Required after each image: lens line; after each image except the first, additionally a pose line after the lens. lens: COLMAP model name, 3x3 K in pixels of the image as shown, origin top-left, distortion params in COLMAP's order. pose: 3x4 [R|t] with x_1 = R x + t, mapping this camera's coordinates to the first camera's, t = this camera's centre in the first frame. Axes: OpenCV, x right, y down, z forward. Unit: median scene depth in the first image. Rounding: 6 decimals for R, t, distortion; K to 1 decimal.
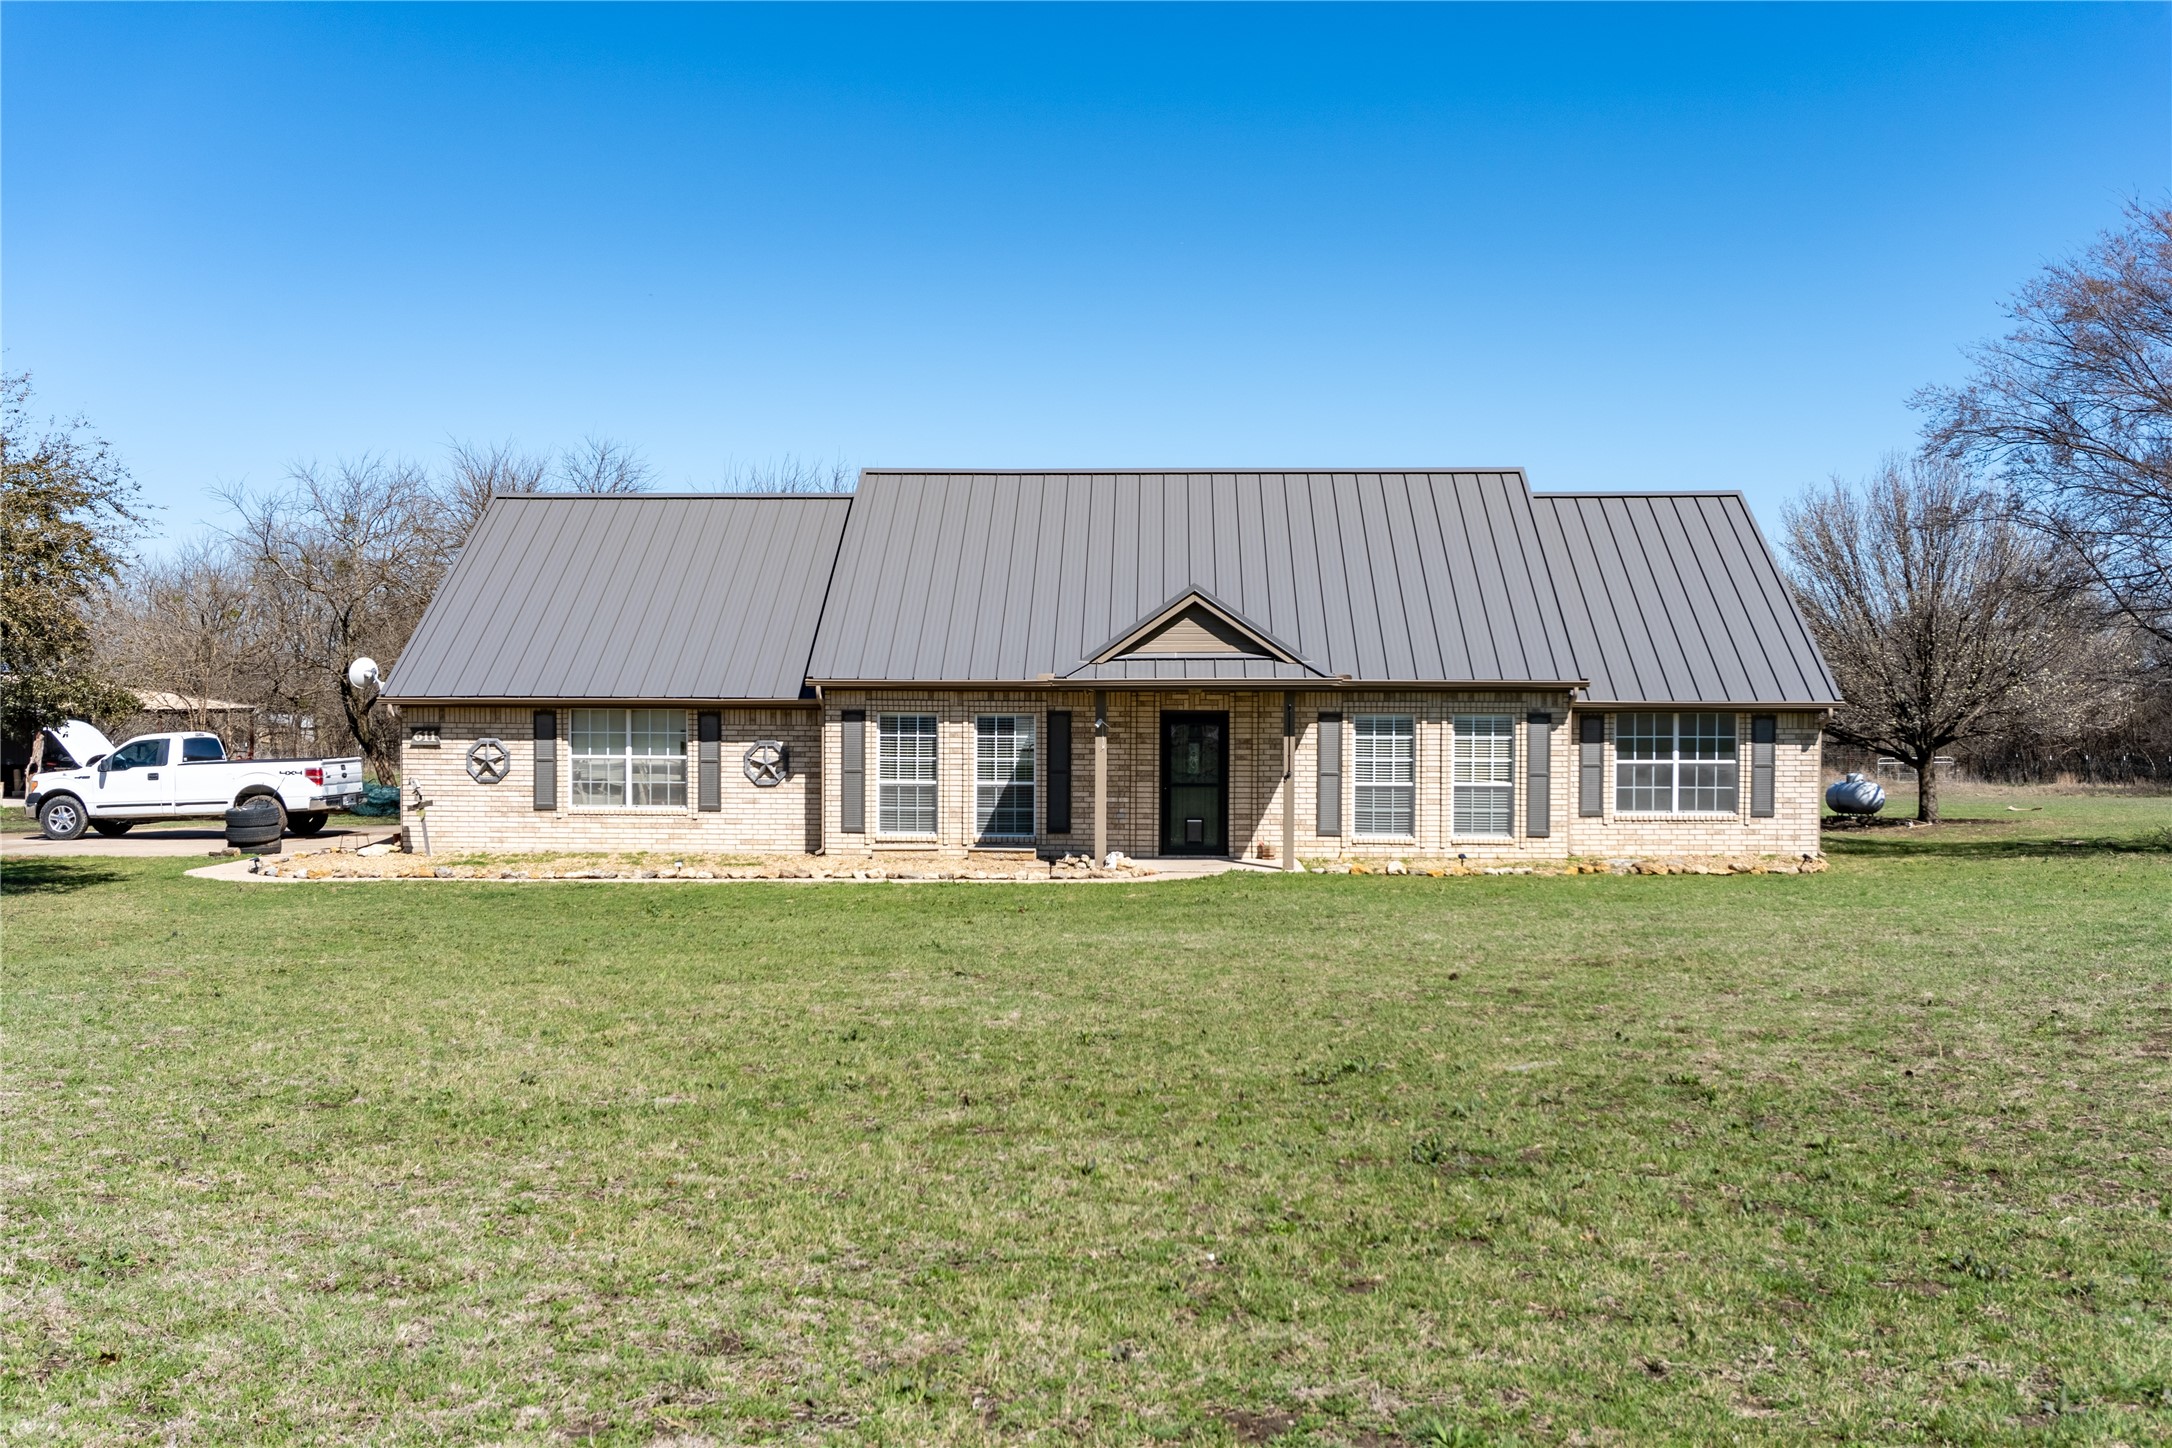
lens RADIAL K [[2129.5, 0, 1086.0], [0, 2129.5, 727.4], [0, 0, 1]] dist [0.045828, 0.000000]
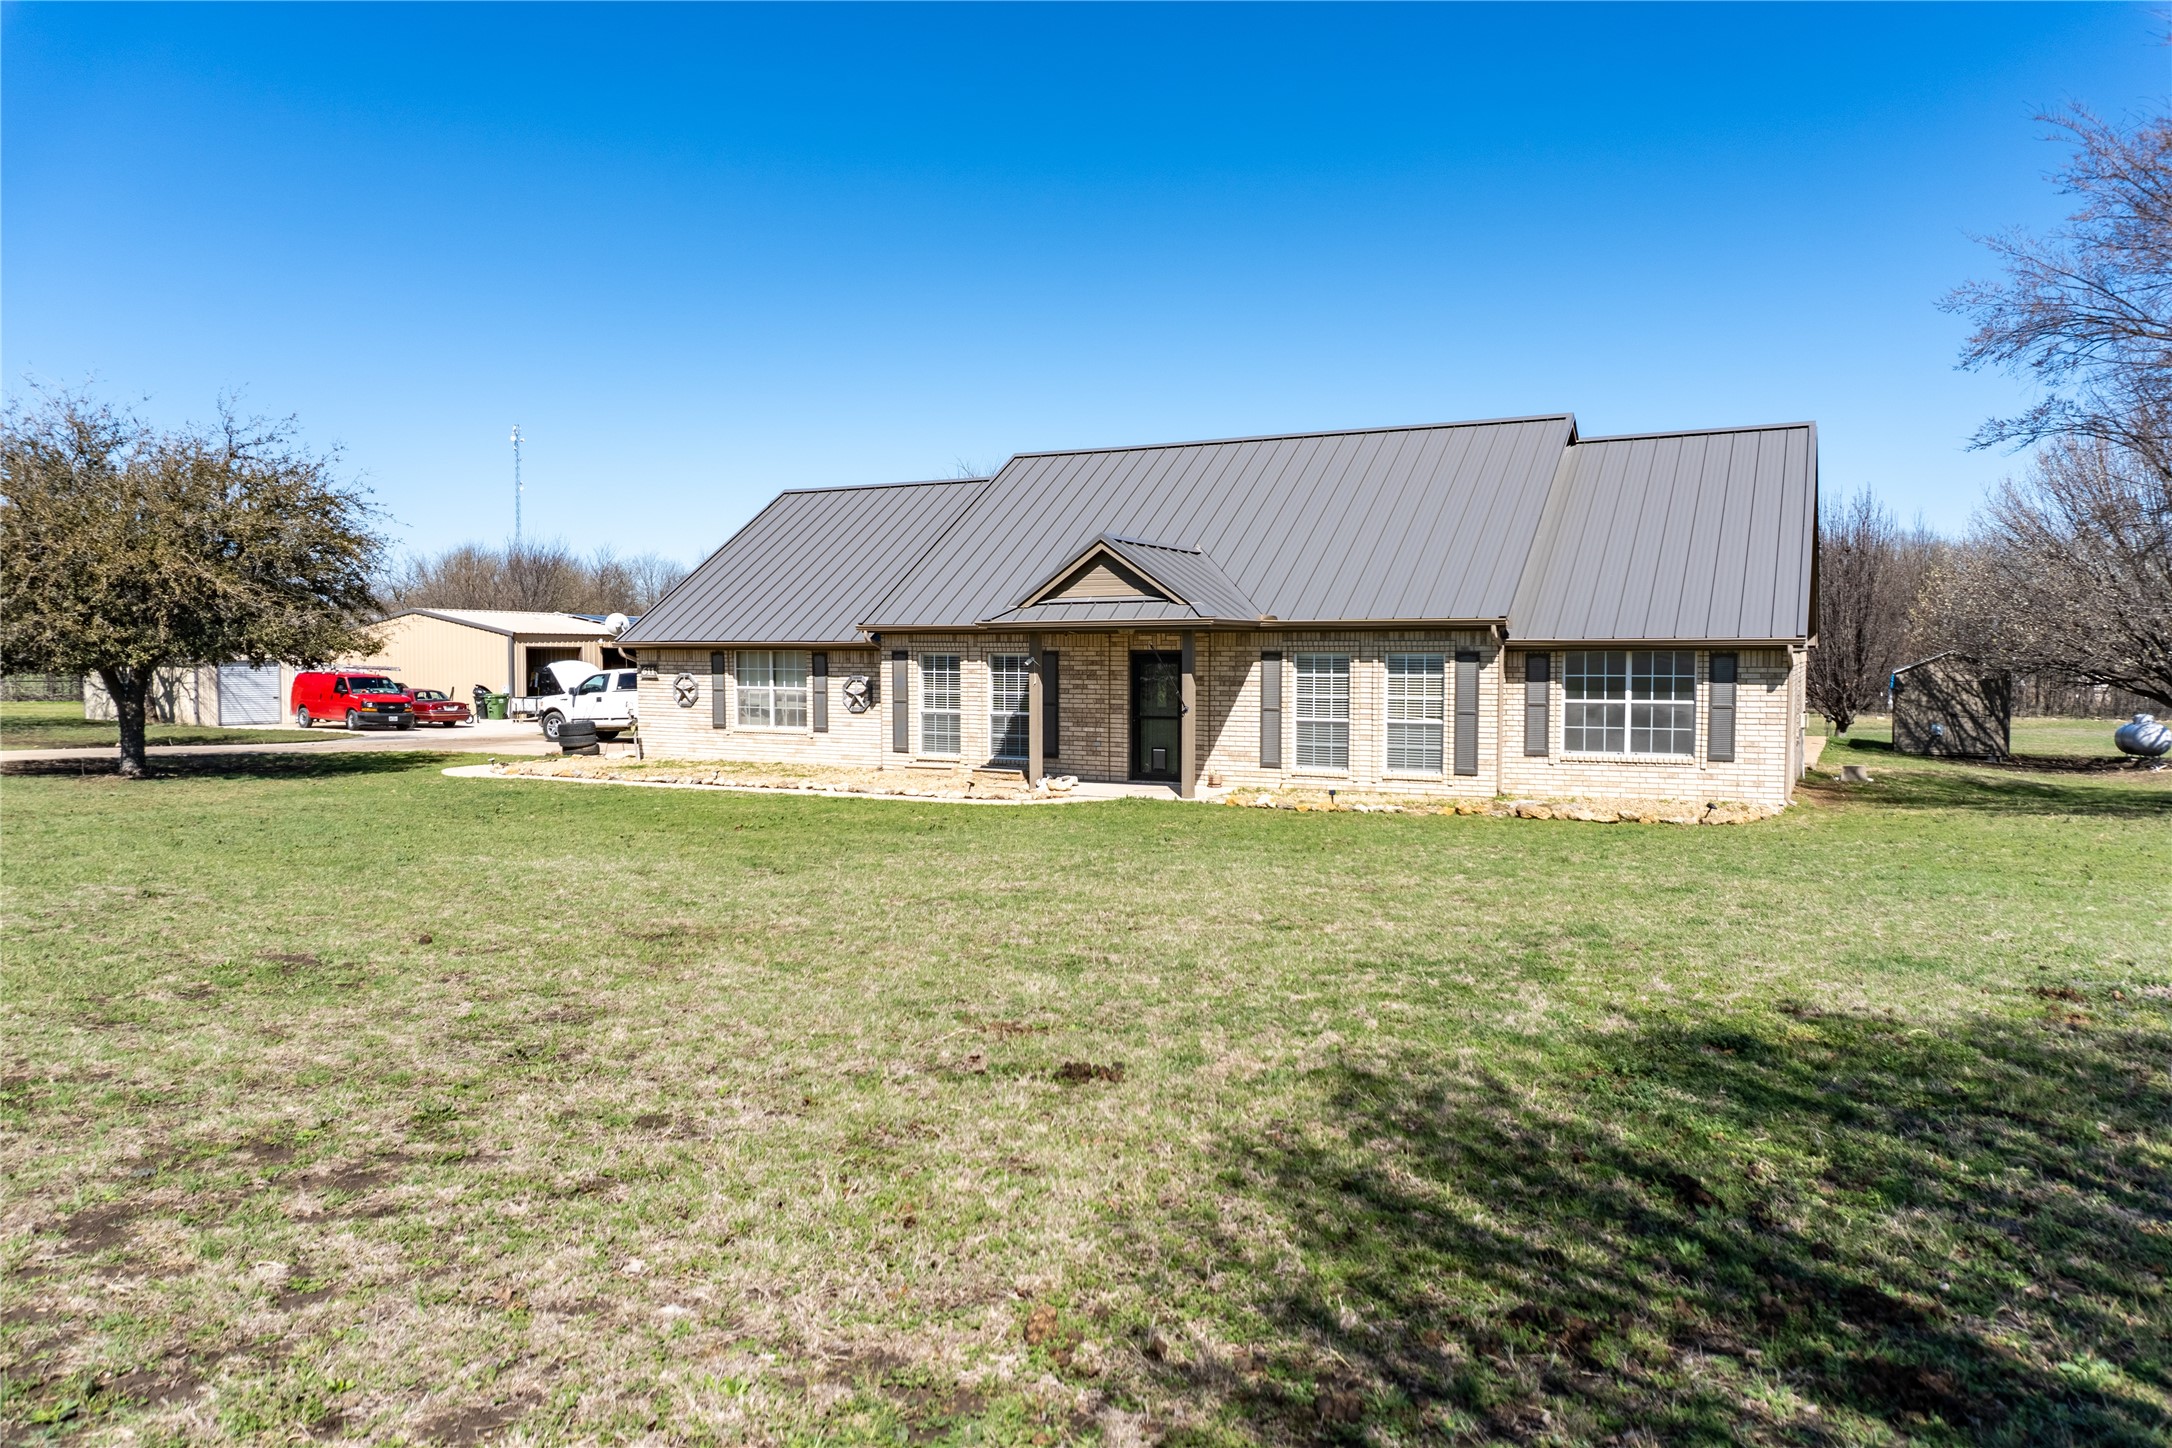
lens RADIAL K [[1455.9, 0, 1085.8], [0, 1455.9, 723.0], [0, 0, 1]] dist [-0.002563, 0.000583]
pose [[0.899991, 0.018245, -0.435527, 0.344061], [-0.001795, 0.999270, 0.038152, 0.001109], [0.435905, -0.033555, 0.899367, 0.302927]]
